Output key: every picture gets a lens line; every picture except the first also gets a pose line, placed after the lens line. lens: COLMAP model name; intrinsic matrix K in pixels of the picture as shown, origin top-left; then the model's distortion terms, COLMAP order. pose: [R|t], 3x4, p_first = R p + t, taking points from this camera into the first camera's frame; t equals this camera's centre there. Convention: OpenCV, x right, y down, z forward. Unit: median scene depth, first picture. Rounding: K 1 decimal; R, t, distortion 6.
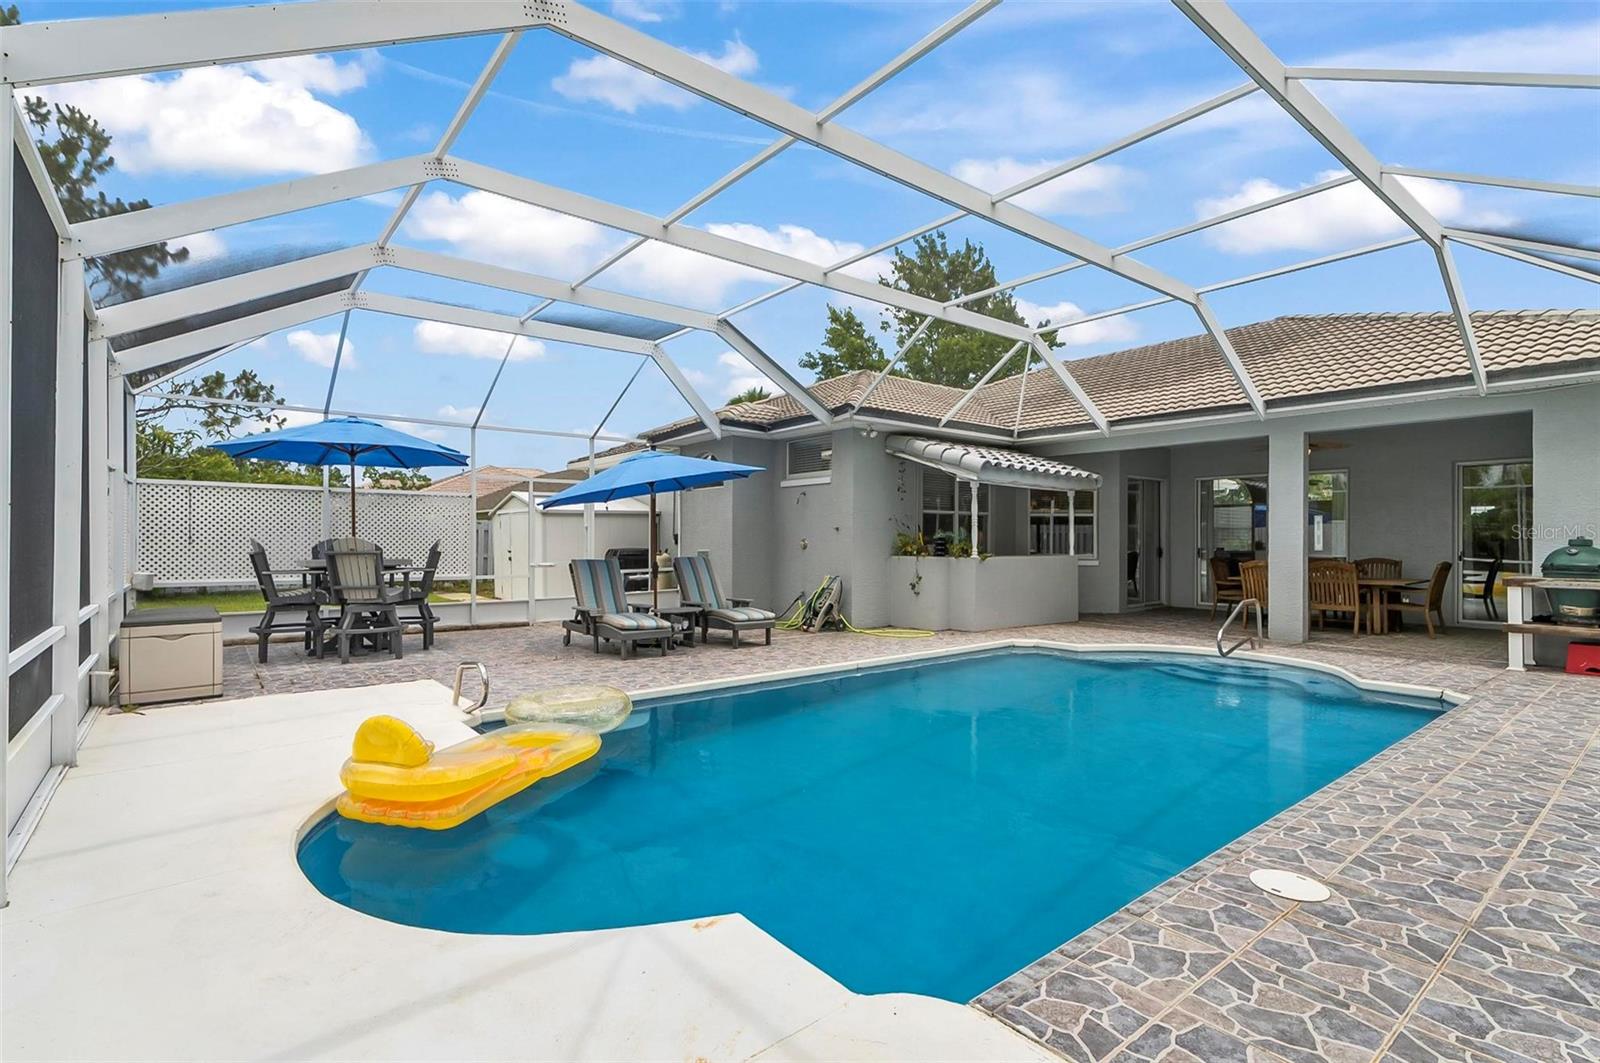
lens RADIAL K [[743.3, 0, 794.3], [0, 743.3, 541.4], [0, 0, 1]] dist [-0.023318, 0.000044]
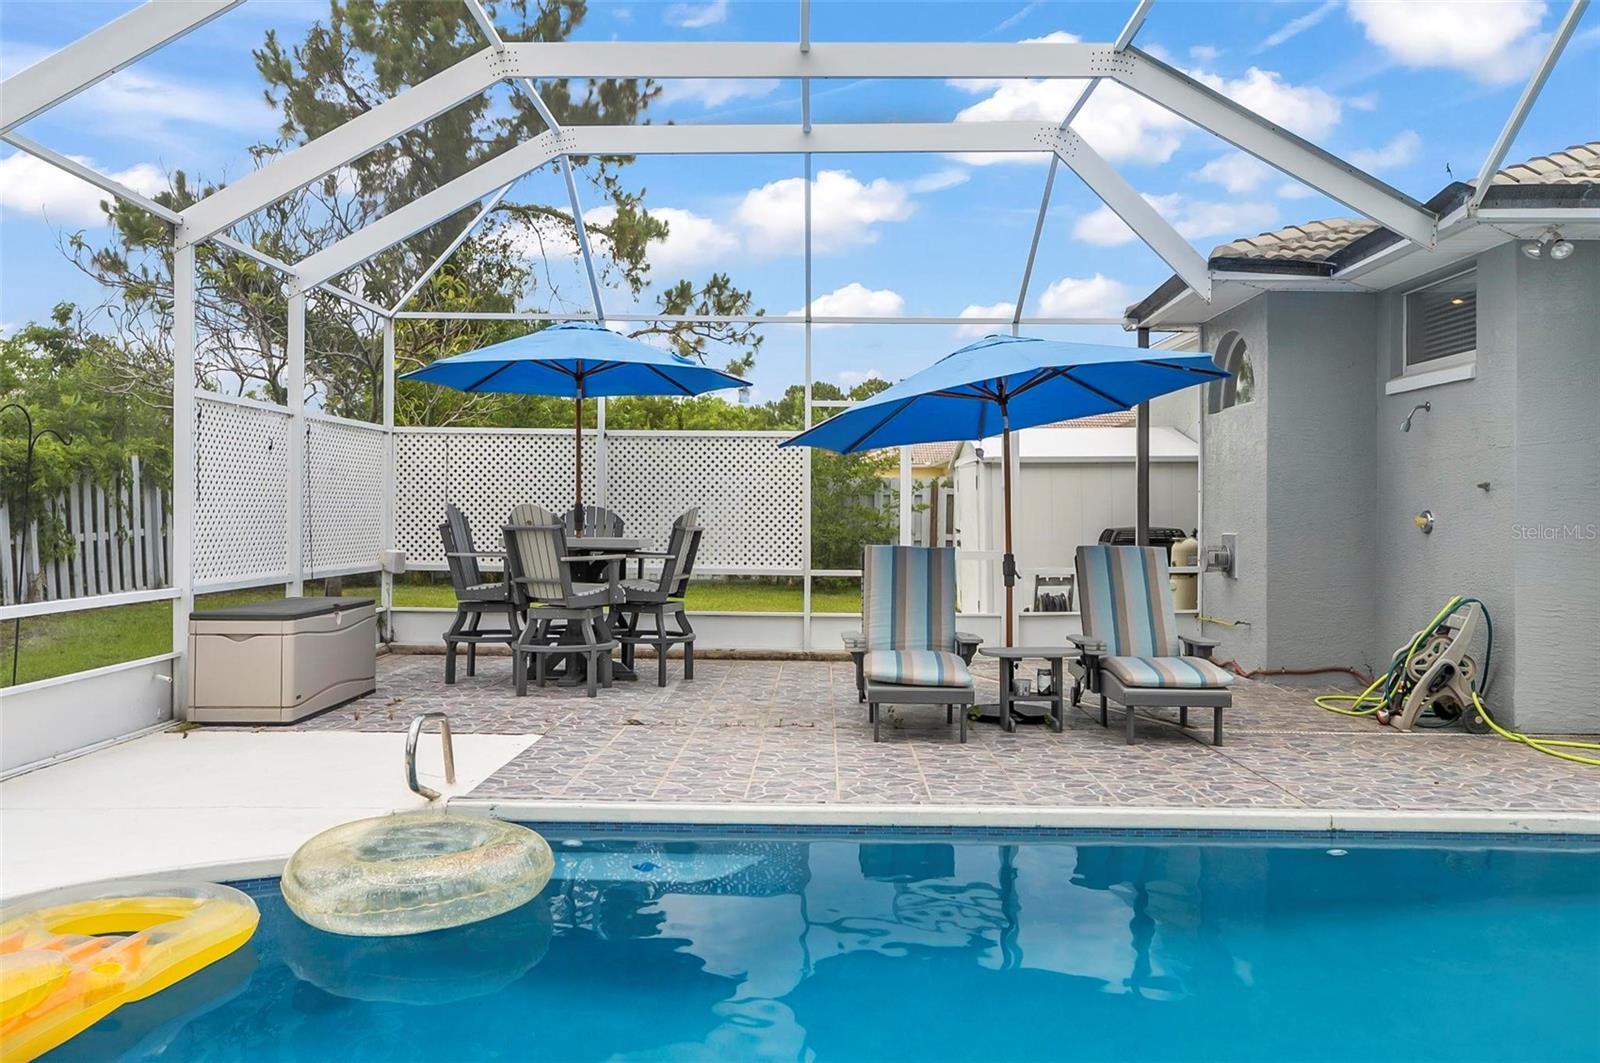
lens RADIAL K [[1266.5, 0, 789.7], [0, 1266.5, 479.0], [0, 0, 1]] dist [-0.010006, 0.002494]
pose [[0.766424, -0.011811, -0.642226, 0.223481], [-0.006776, 0.999627, -0.026470, 0.000665], [0.642299, 0.024639, 0.766058, 0.211493]]
